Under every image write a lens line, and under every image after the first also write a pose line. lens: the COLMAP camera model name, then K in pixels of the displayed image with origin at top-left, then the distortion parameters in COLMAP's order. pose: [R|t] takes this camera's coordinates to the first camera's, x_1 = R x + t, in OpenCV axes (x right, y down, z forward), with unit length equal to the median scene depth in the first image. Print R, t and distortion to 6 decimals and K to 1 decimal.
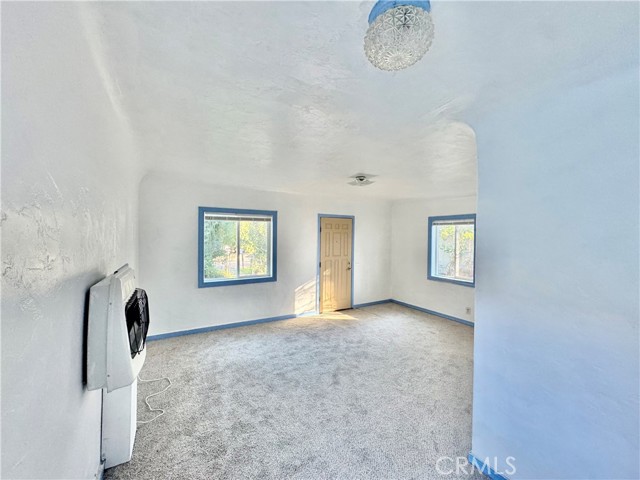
lens RADIAL K [[256.9, 0, 319.0], [0, 256.9, 238.5], [0, 0, 1]] dist [-0.001351, -0.000140]
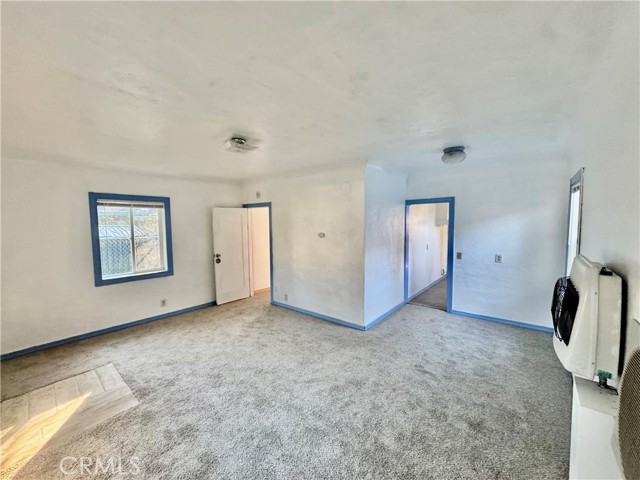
lens RADIAL K [[255.2, 0, 320.7], [0, 255.2, 240.1], [0, 0, 1]] dist [-0.001062, 0.000005]
pose [[-0.331615, -0.074004, 0.940508, -0.434886], [0.016076, 0.996331, 0.084065, -0.007803], [-0.943278, 0.042997, -0.329208, 0.752595]]
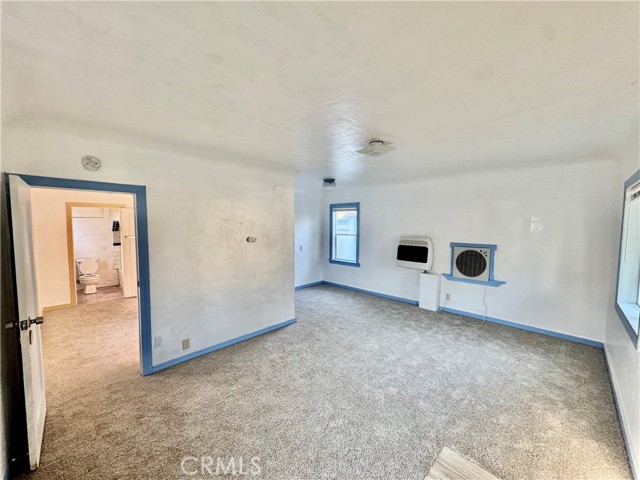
lens RADIAL K [[256.9, 0, 319.0], [0, 256.9, 238.5], [0, 0, 1]] dist [-0.001351, -0.000140]
pose [[-0.970845, -0.001627, -0.239701, 0.368313], [-0.018668, 0.997453, 0.068838, -0.008682], [0.238978, 0.071306, -0.968403, 1.228288]]
